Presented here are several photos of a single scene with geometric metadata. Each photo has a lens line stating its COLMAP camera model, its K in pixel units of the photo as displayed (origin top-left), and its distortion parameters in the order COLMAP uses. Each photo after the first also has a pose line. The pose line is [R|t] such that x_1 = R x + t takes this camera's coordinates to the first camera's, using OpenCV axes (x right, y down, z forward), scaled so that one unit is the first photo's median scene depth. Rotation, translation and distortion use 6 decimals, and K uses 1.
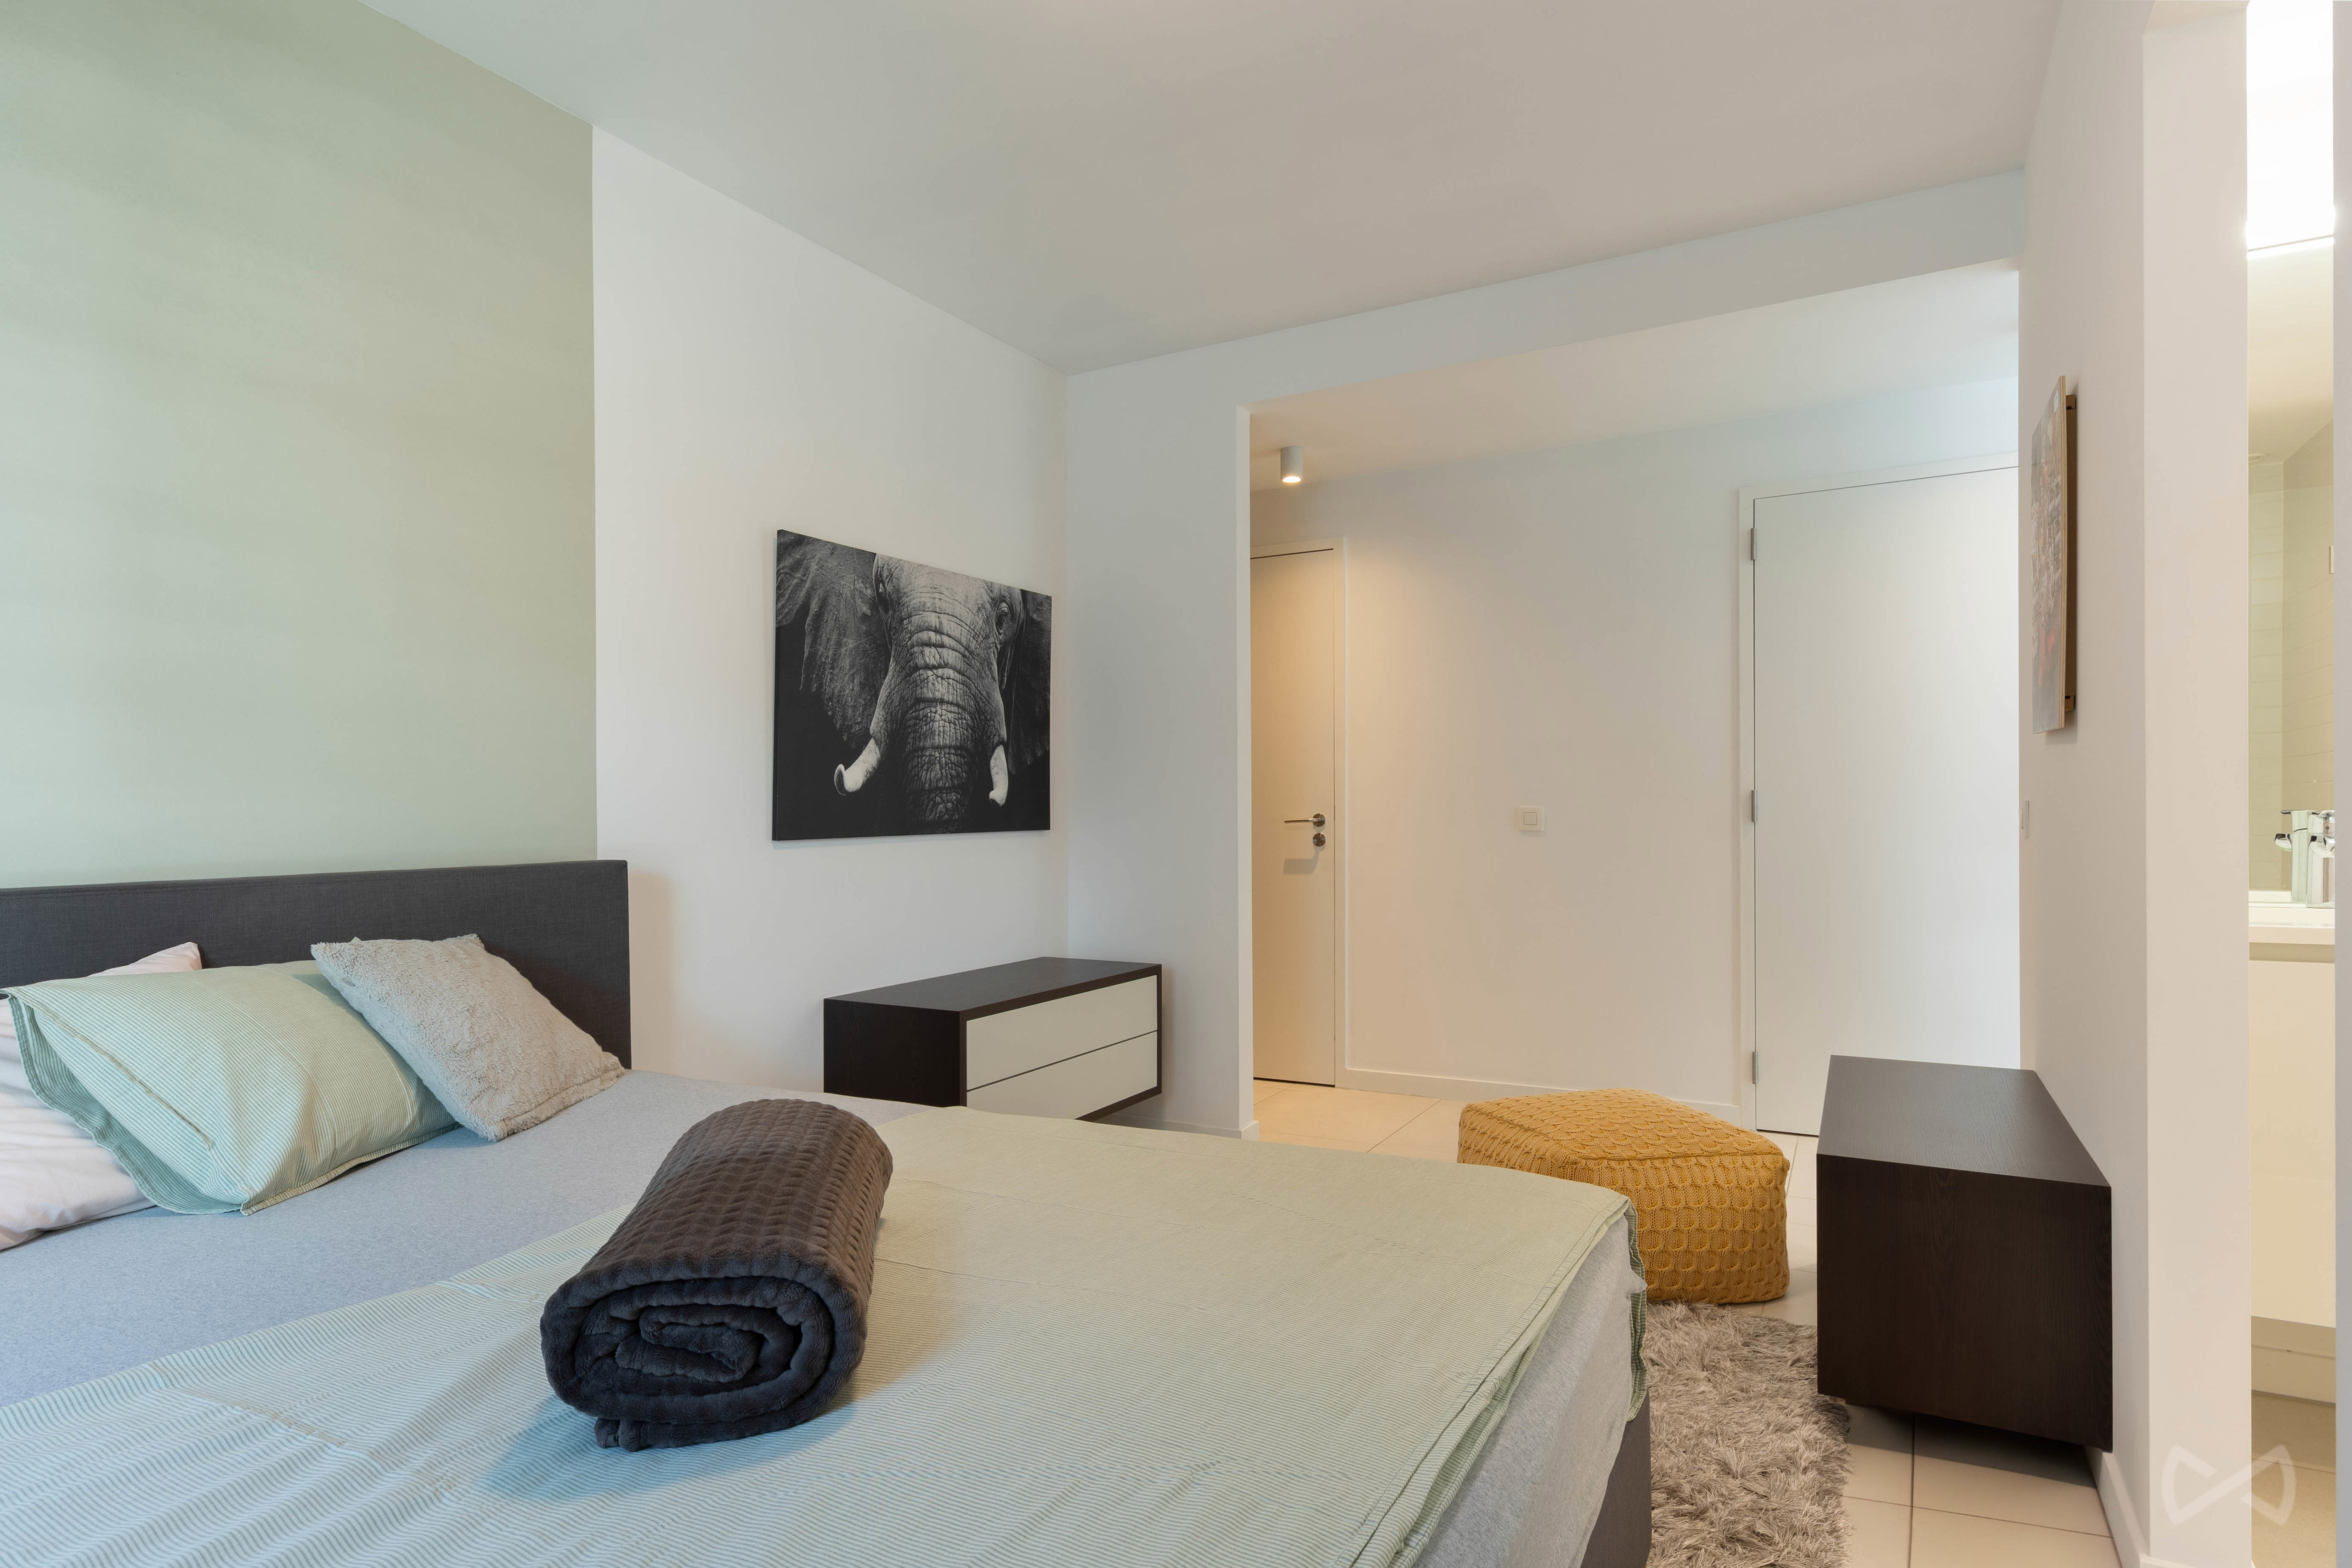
lens RADIAL K [[1260.8, 0, 1153.3], [0, 1260.8, 823.1], [0, 0, 1]] dist [0.005242, -0.000269]
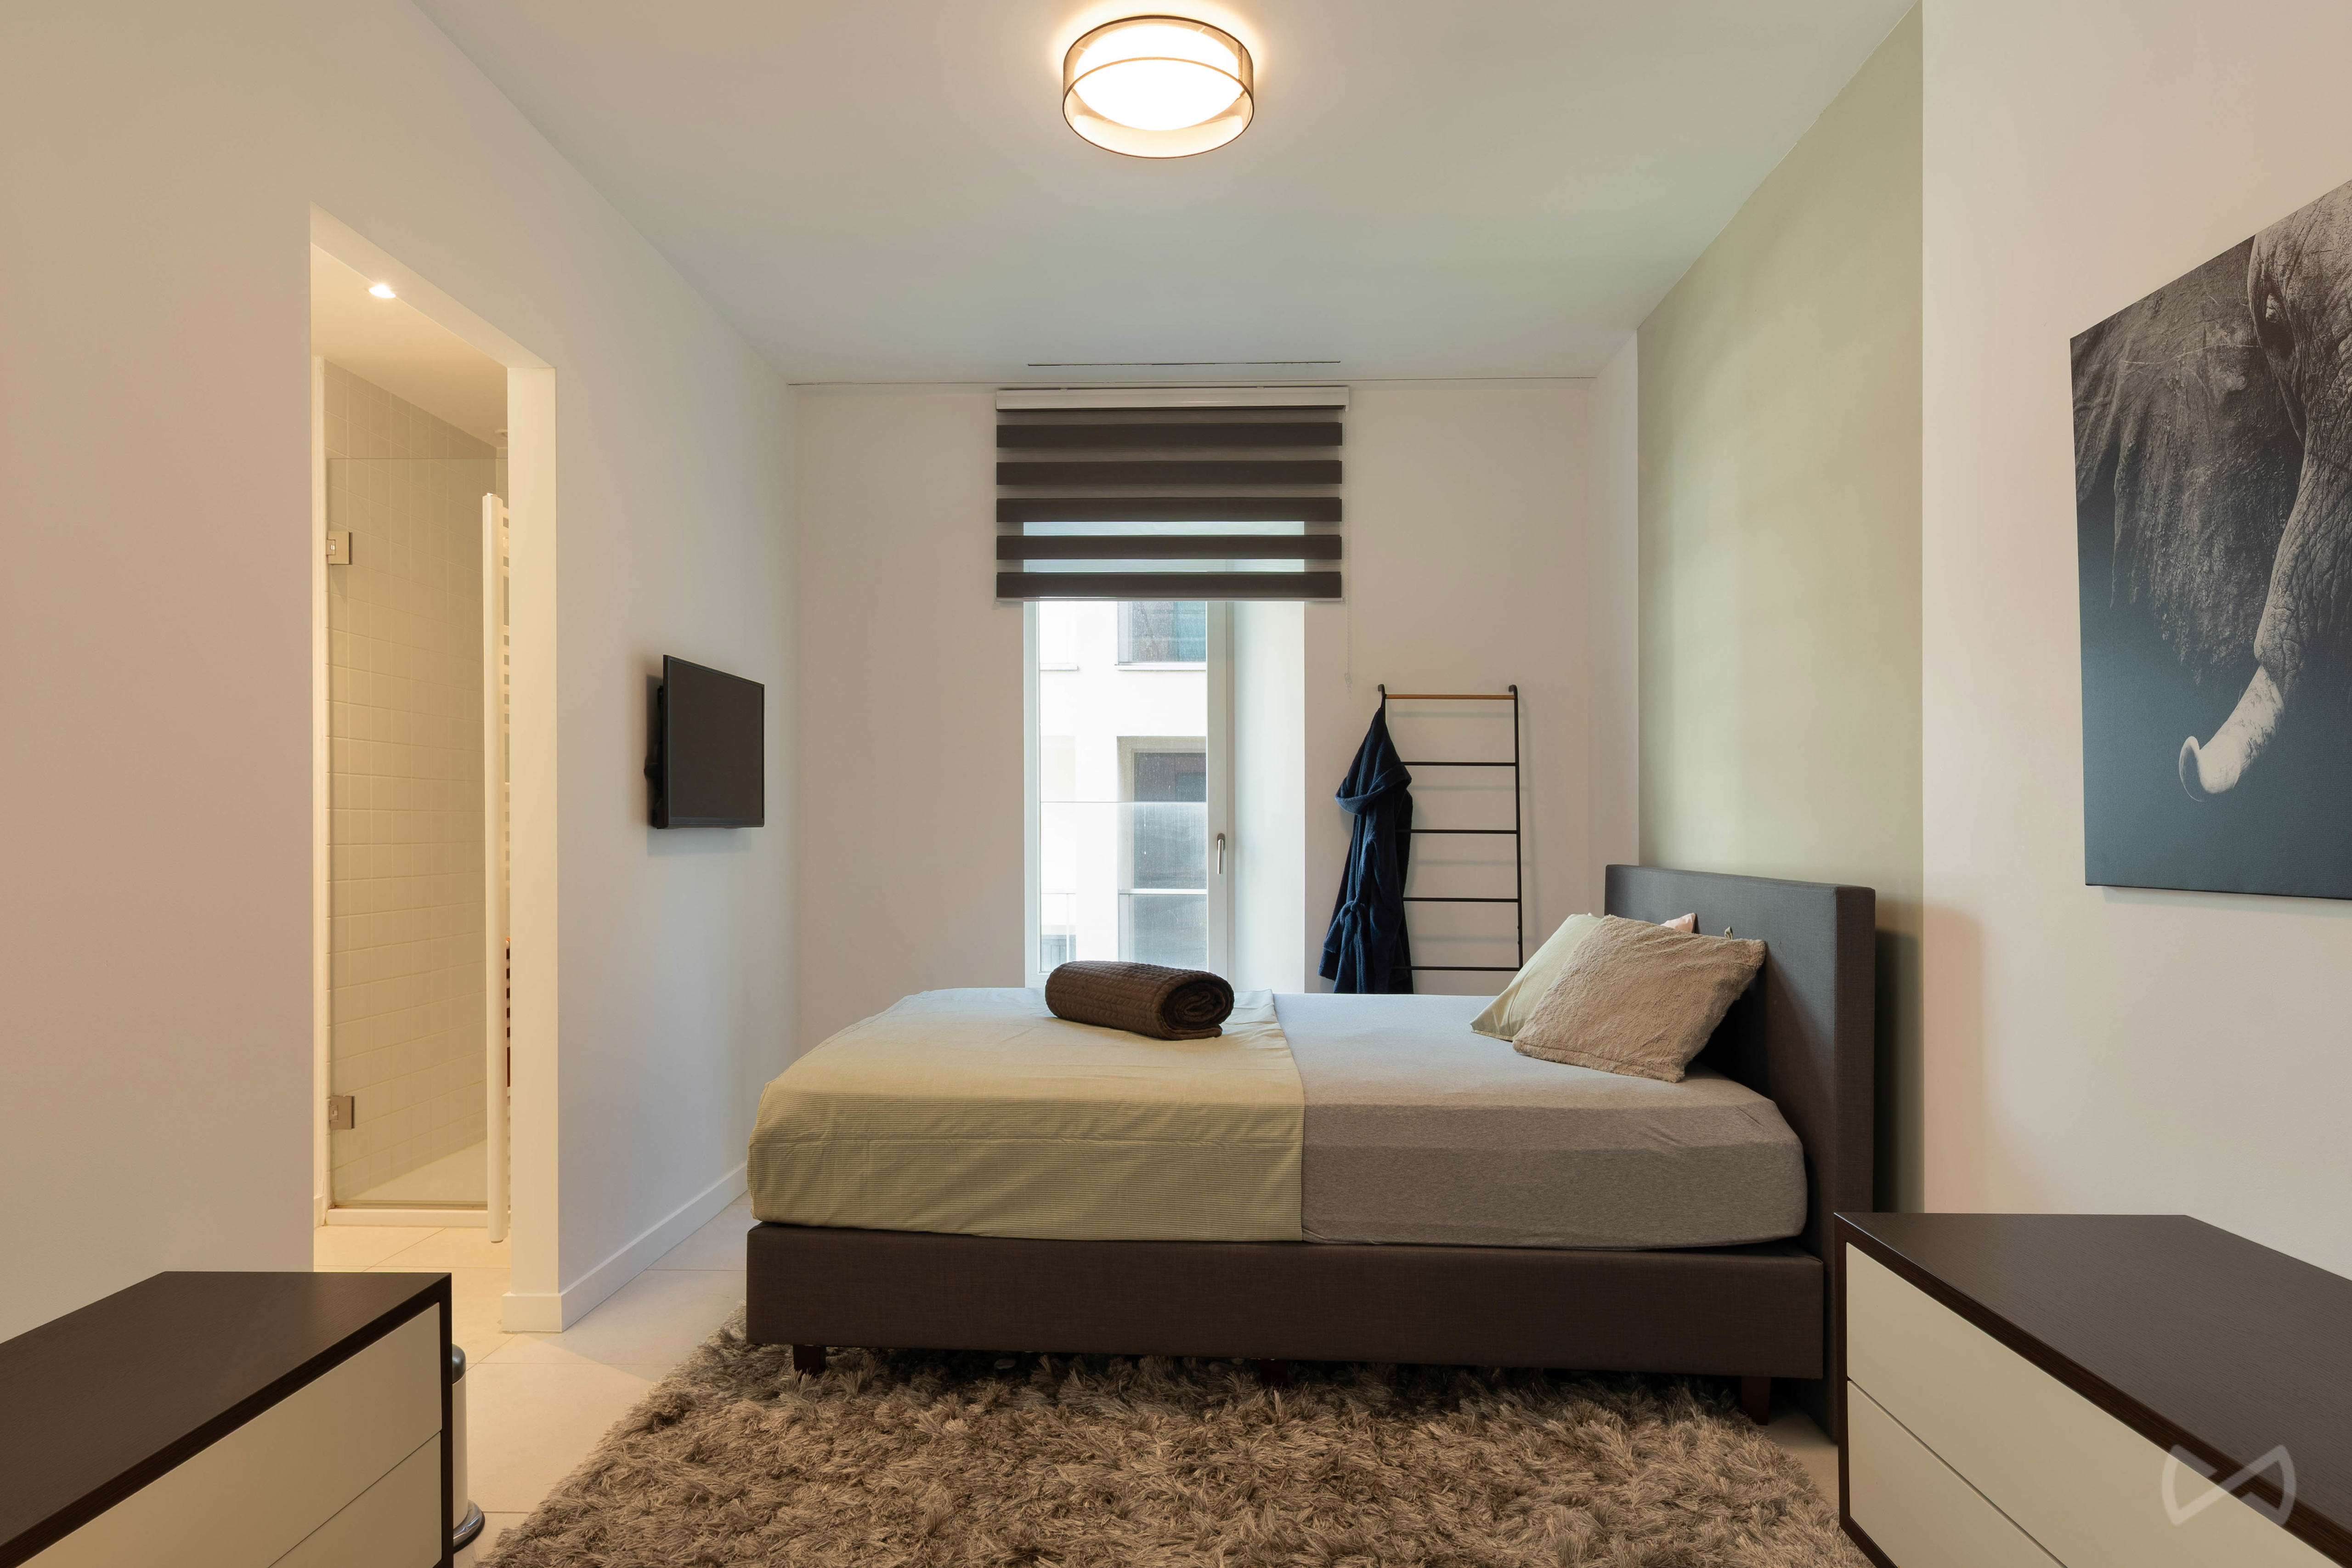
lens RADIAL K [[1260.8, 0, 1135.8], [0, 1260.8, 828.7], [0, 0, 1]] dist [0.005242, -0.000269]
pose [[-0.886441, 0.012367, -0.462677, 0.307510], [0.005464, 0.999853, 0.016255, -0.020164], [0.462810, 0.011881, -0.886378, 1.160688]]
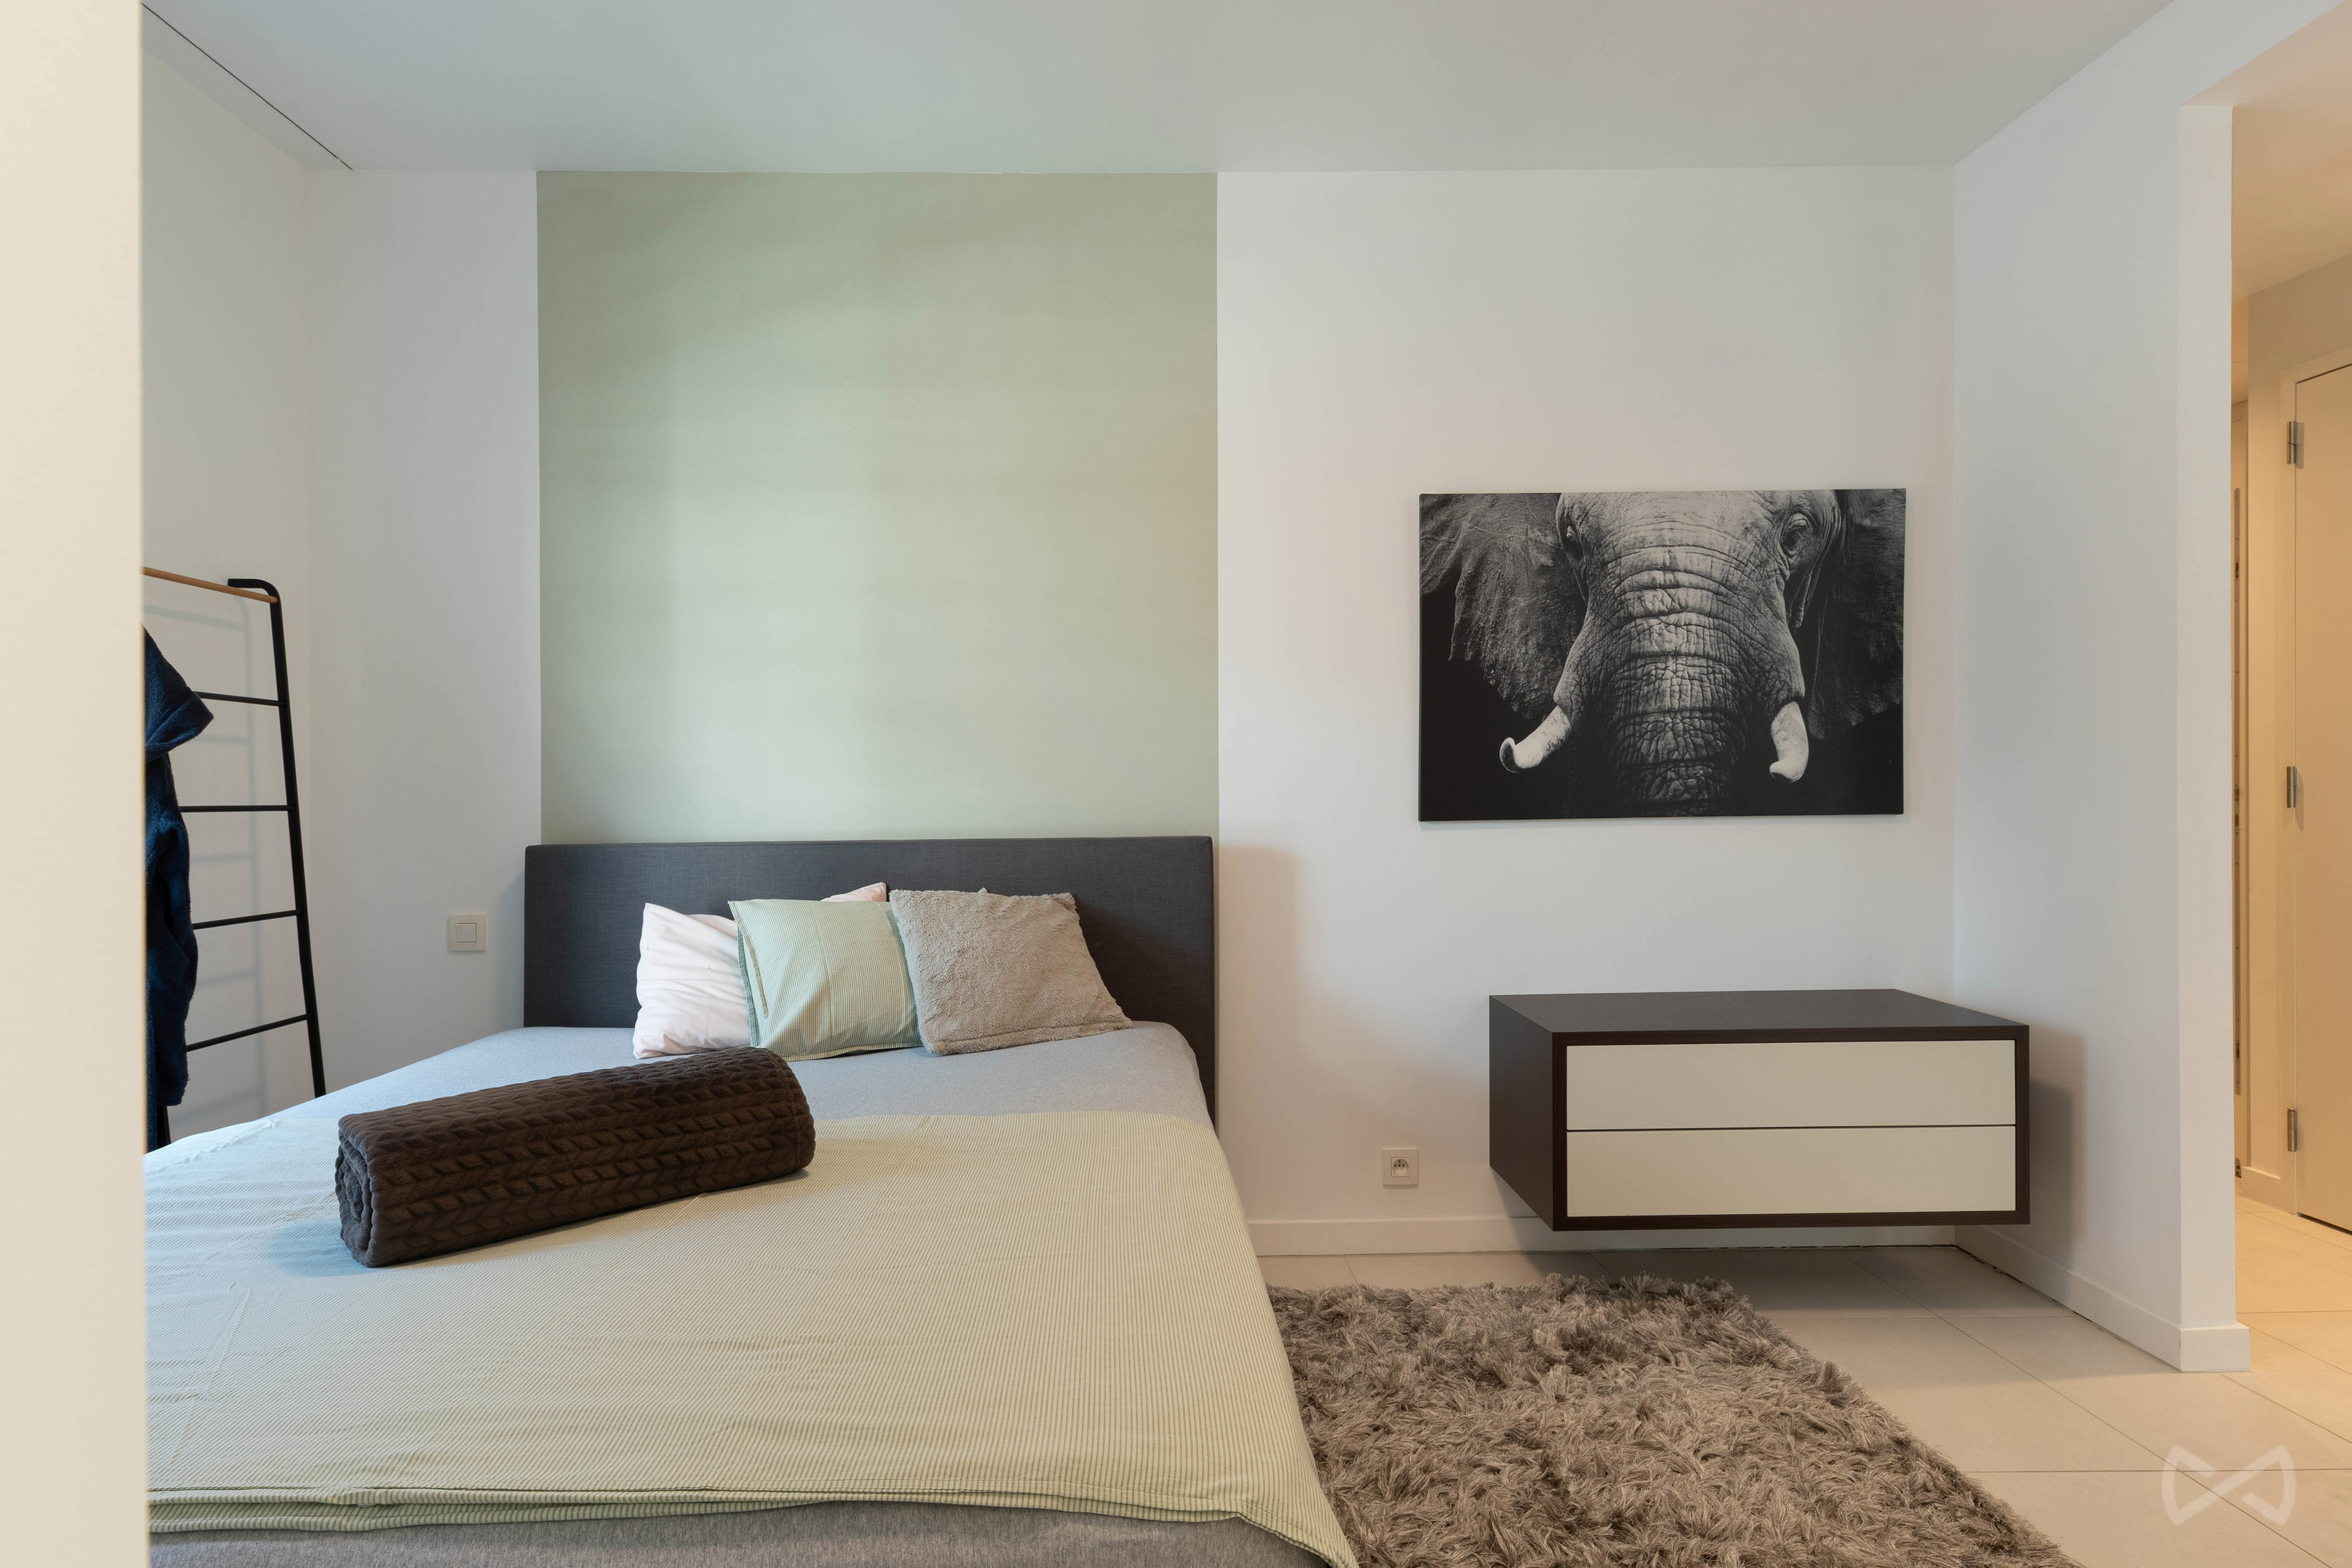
lens RADIAL K [[1260.8, 0, 1126.3], [0, 1260.8, 784.1], [0, 0, 1]] dist [0.005242, -0.000269]
pose [[0.495645, 0.003528, -0.868518, 0.372792], [-0.003584, 0.999992, 0.002016, -0.013456], [0.868518, 0.002113, 0.495653, 0.296770]]
